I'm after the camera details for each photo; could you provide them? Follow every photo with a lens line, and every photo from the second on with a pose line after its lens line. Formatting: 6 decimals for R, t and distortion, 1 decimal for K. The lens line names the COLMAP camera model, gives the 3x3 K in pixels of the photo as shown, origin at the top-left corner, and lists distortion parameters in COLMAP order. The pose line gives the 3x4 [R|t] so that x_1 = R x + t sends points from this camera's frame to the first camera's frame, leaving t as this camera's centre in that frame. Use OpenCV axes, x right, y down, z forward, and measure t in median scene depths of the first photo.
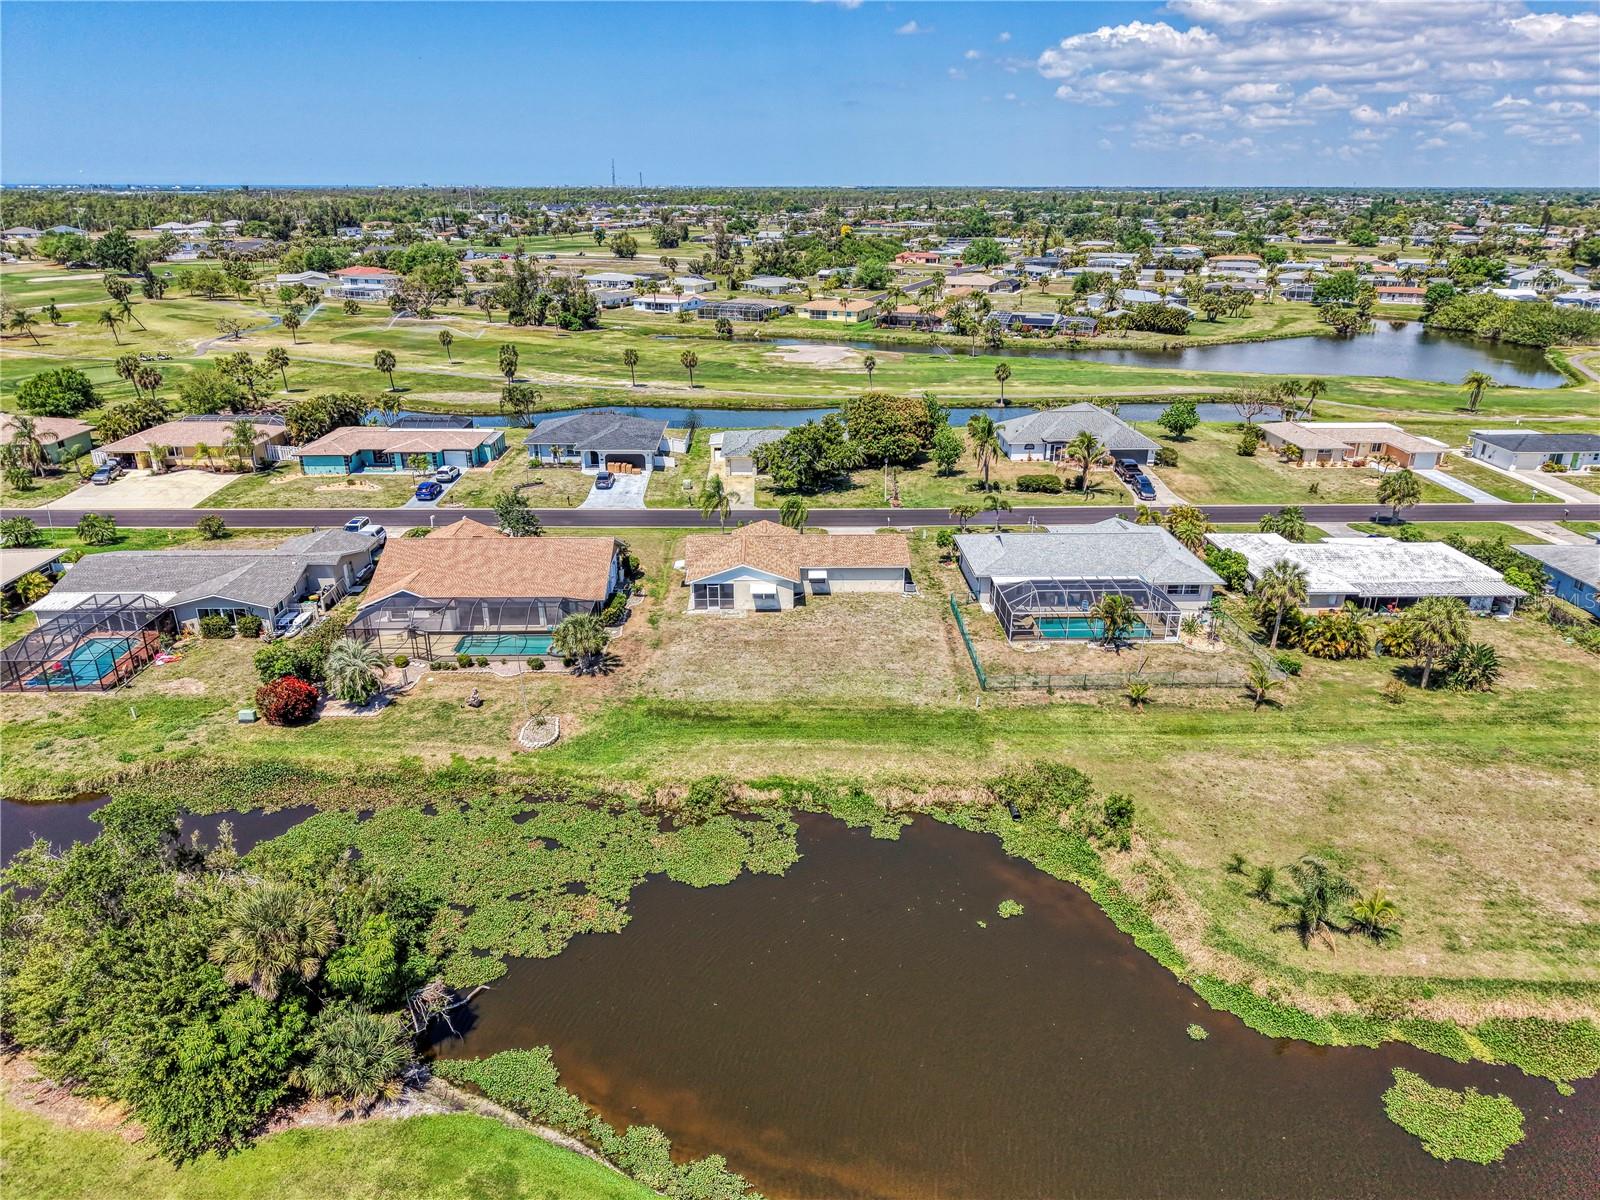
lens RADIAL K [[1083.0, 0, 800.6], [0, 1083.0, 577.8], [0, 0, 1]] dist [0.017547, -0.001273]
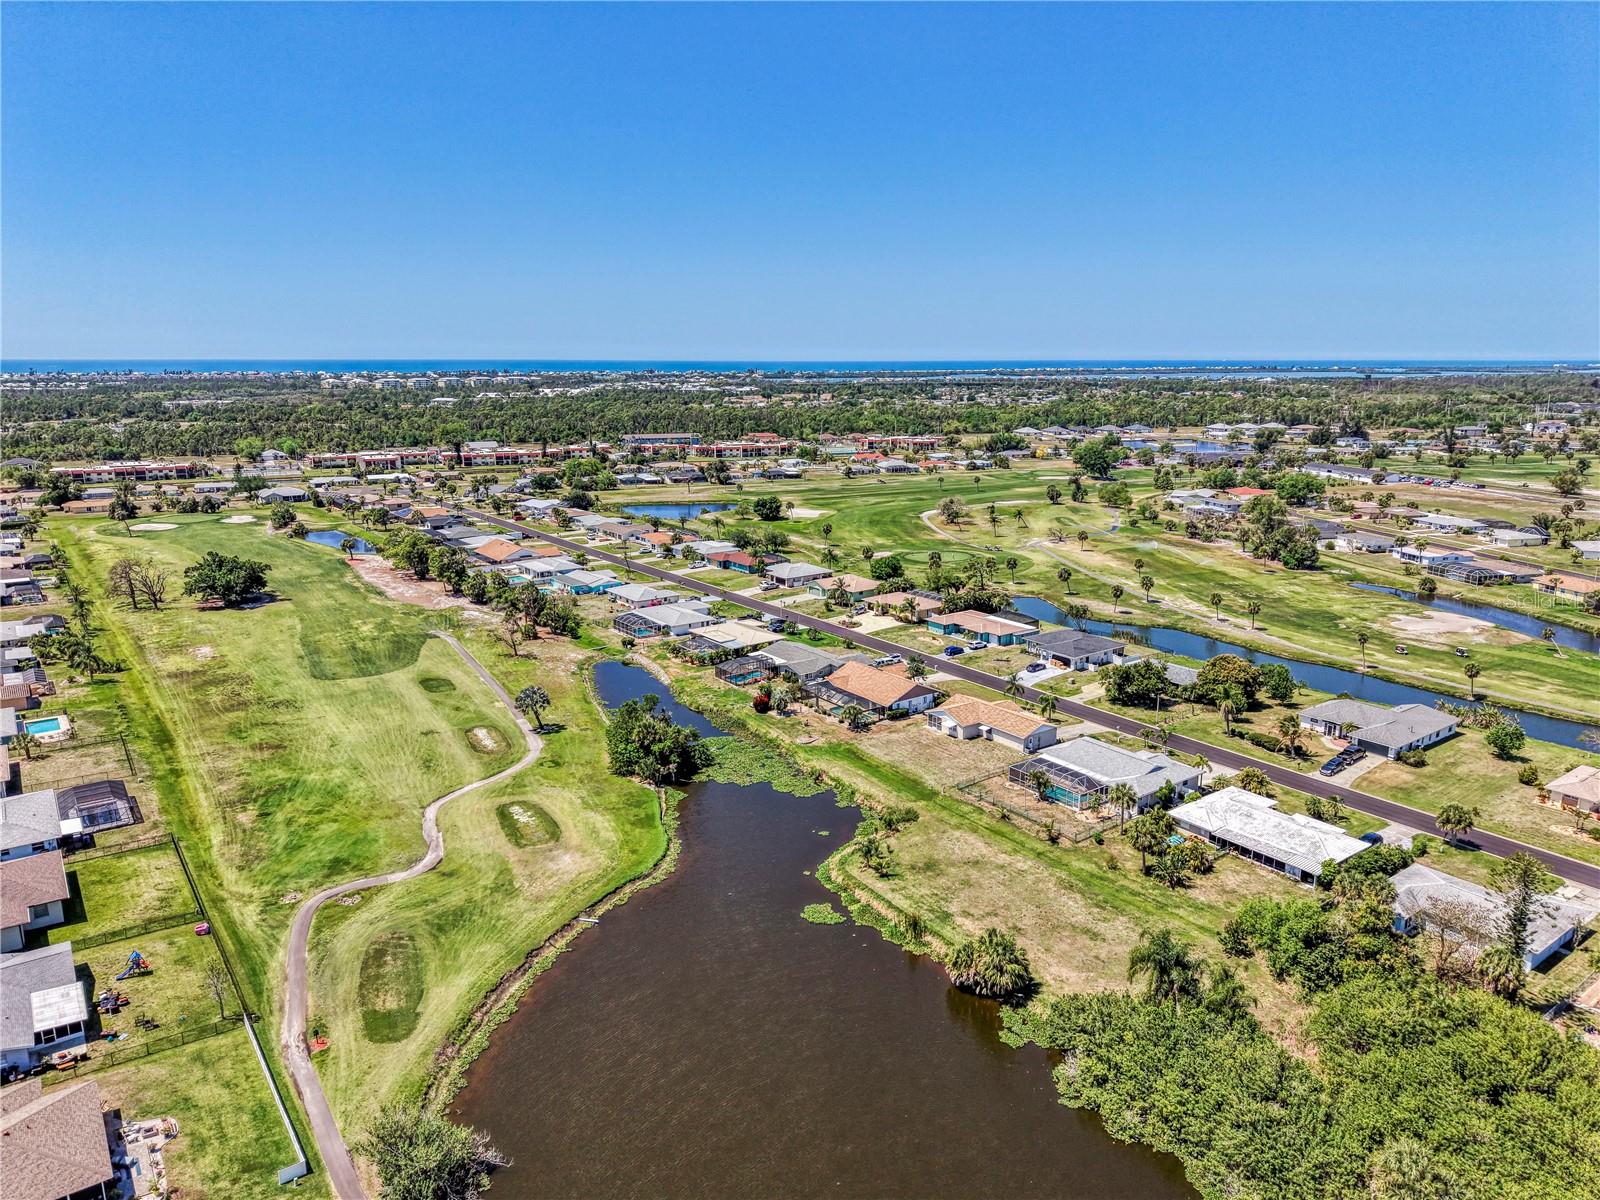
lens RADIAL K [[1061.2, 0, 800.0], [0, 1061.2, 600.0], [0, 0, 1]] dist [0.025778, -0.001561]
pose [[0.571585, 0.178635, -0.800862, 0.989759], [-0.278549, 0.960299, 0.015393, -0.121321], [0.771816, 0.214281, 0.598651, -0.338210]]
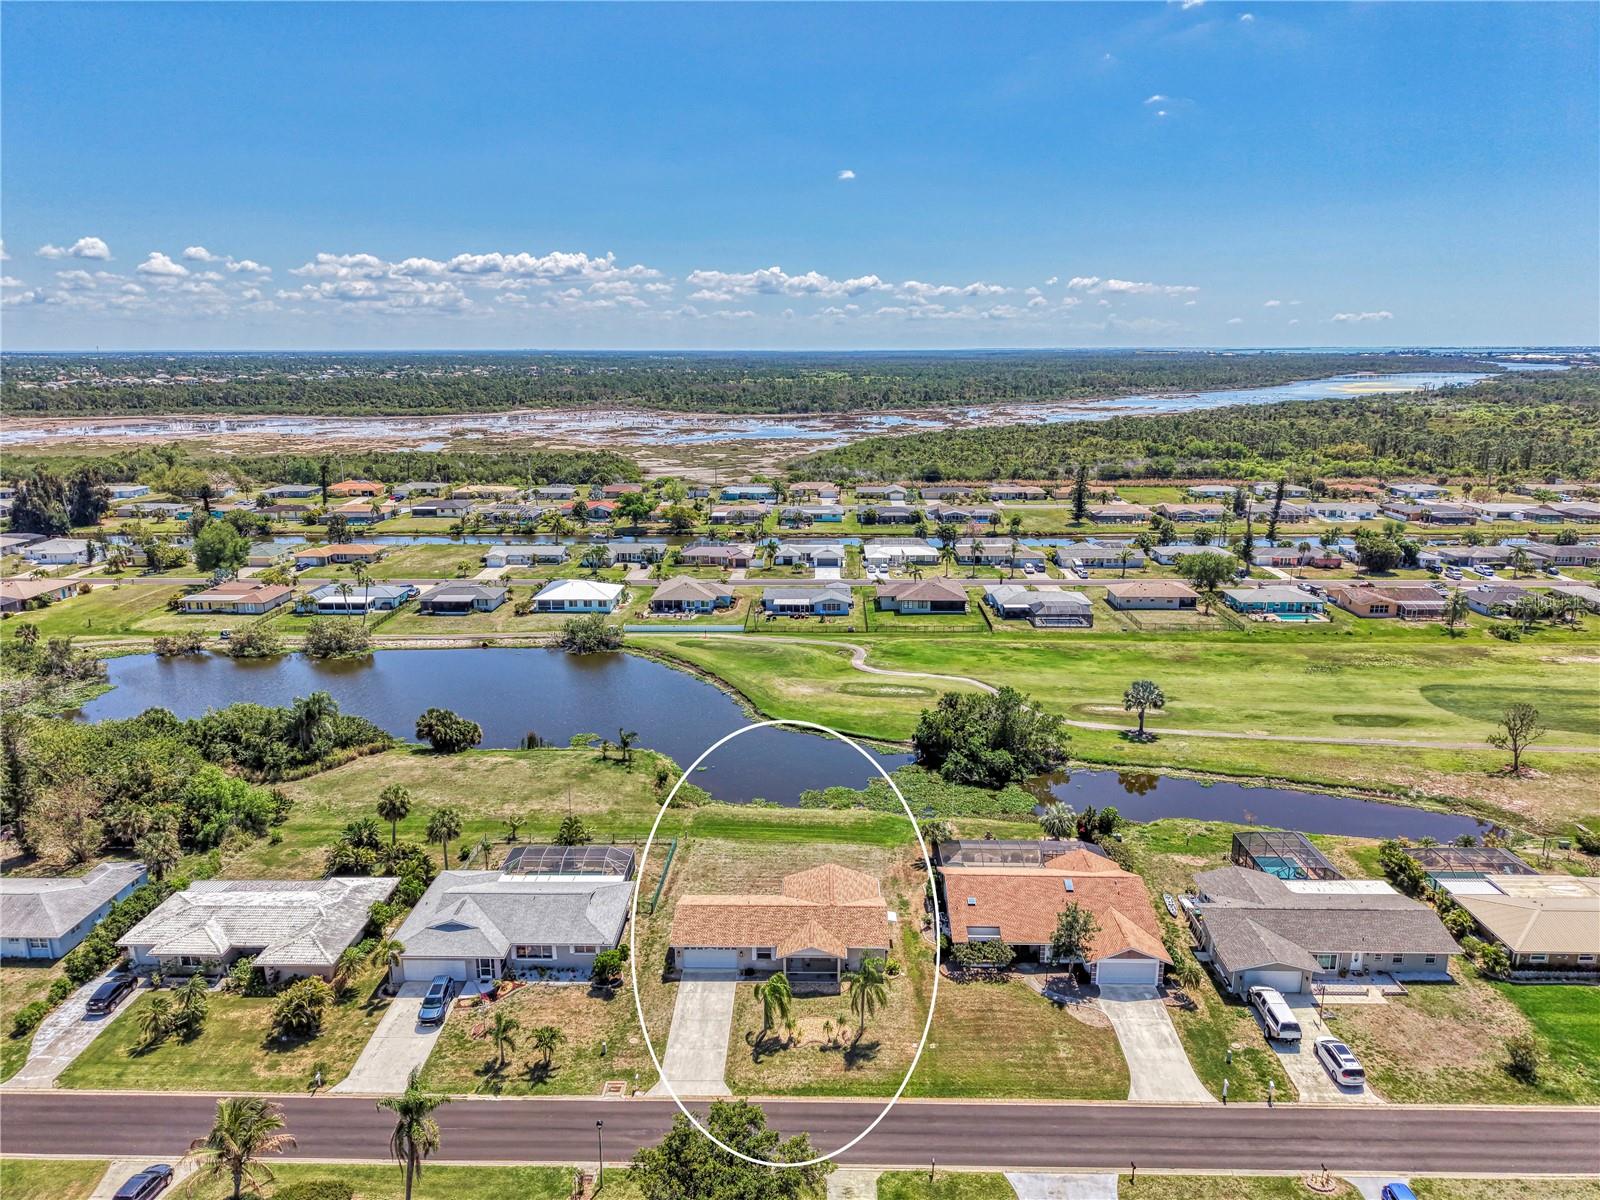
lens RADIAL K [[1071.7, 0, 800.0], [0, 1071.7, 600.0], [0, 0, 1]] dist [0.052992, -0.073543]
pose [[-0.998599, -0.012944, 0.051316, -0.056192], [0.017407, 0.835343, 0.549453, -0.672714], [-0.049979, 0.549576, -0.833947, 1.335950]]
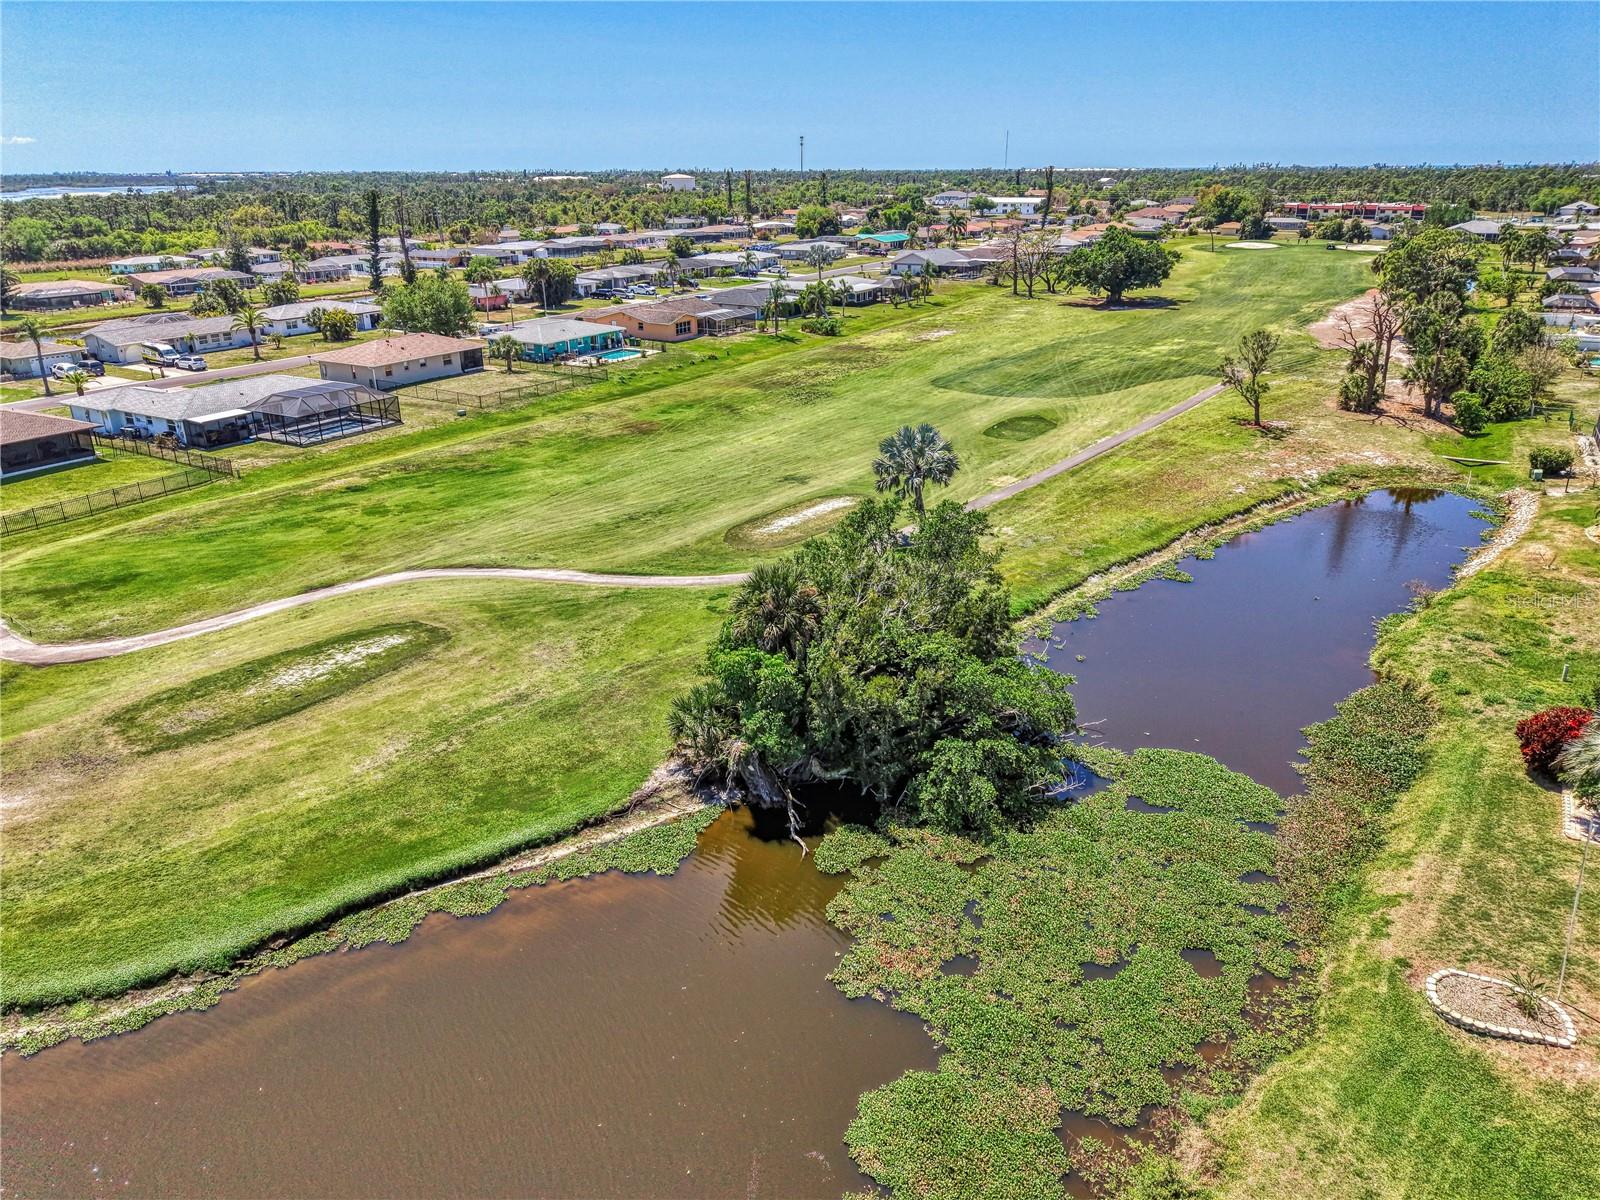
lens RADIAL K [[1090.8, 0, 800.0], [0, 1090.8, 600.0], [0, 0, 1]] dist [0.054637, -0.055043]
pose [[-0.530177, 0.312321, -0.788269, 0.130546], [-0.285139, 0.809863, 0.512657, -0.087243], [0.798504, 0.496565, -0.340316, 0.492616]]
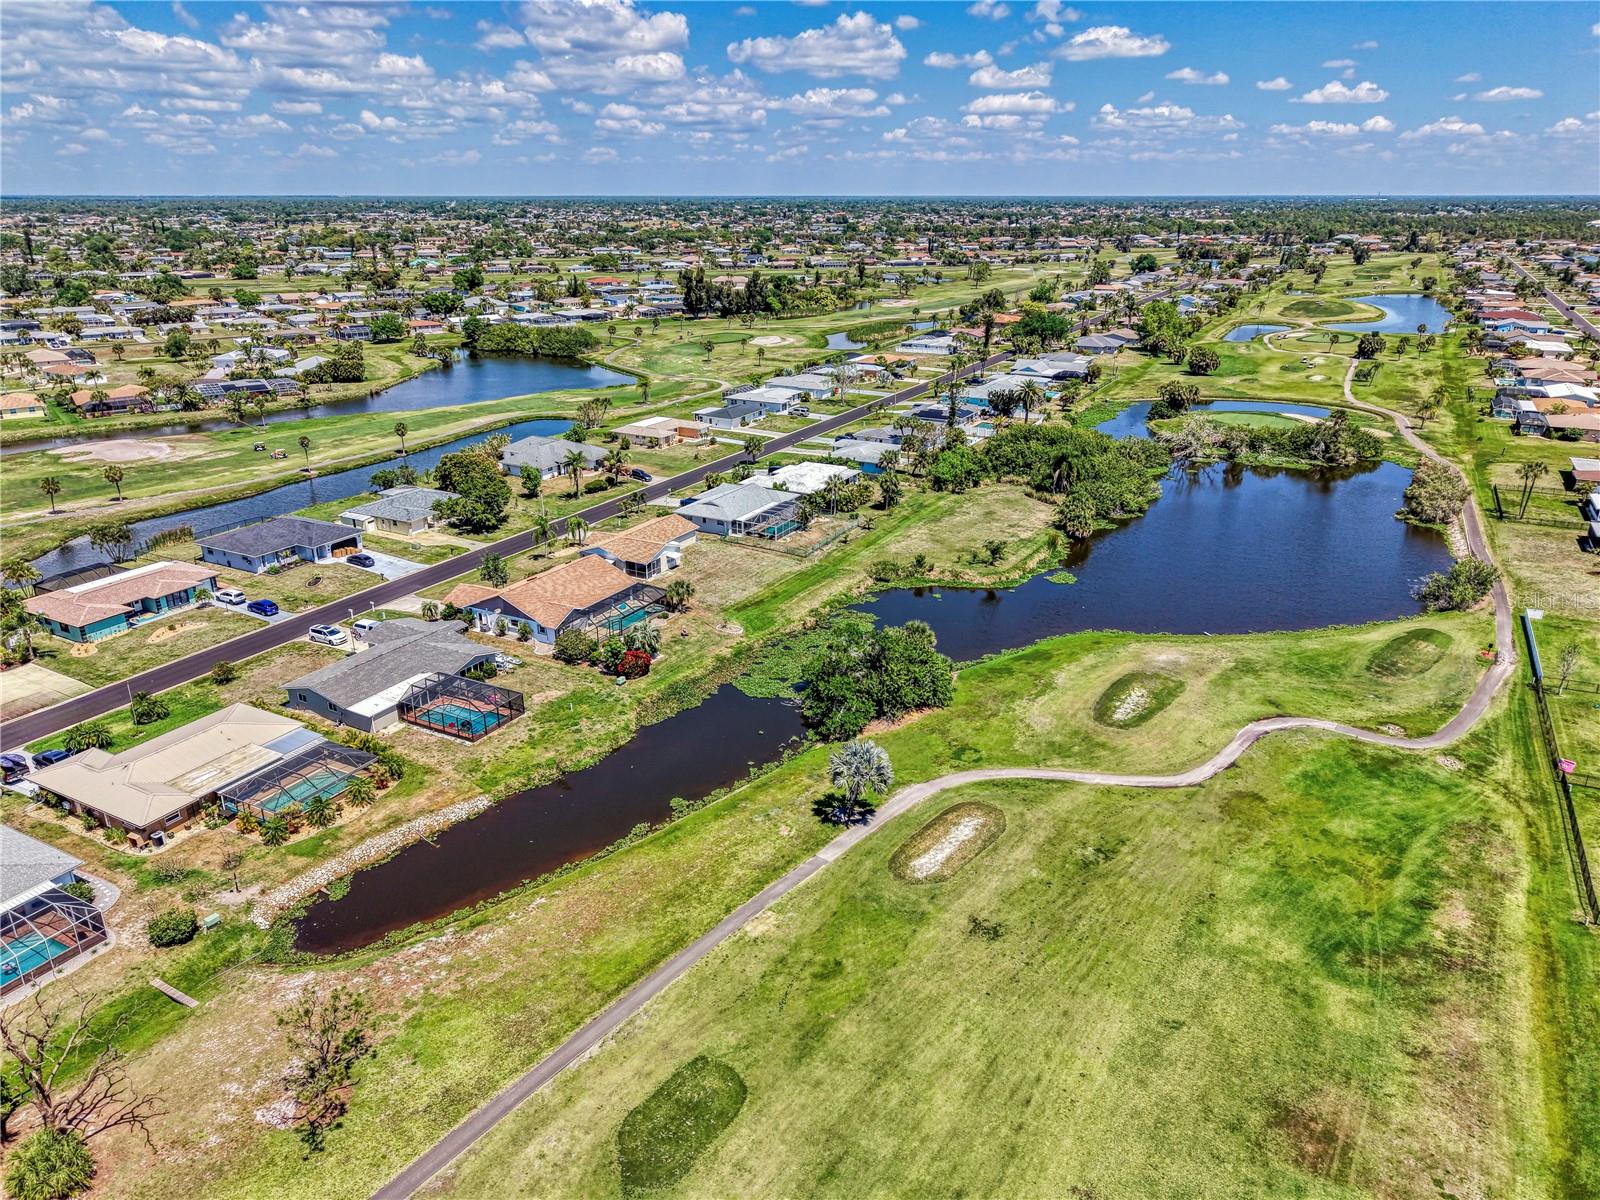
lens RADIAL K [[1090.8, 0, 800.0], [0, 1090.8, 600.0], [0, 0, 1]] dist [0.054637, -0.055043]
pose [[0.500991, -0.305056, 0.809907, -1.030229], [0.297533, 0.939487, 0.169815, -0.119538], [-0.812700, 0.155898, 0.561439, -0.128442]]
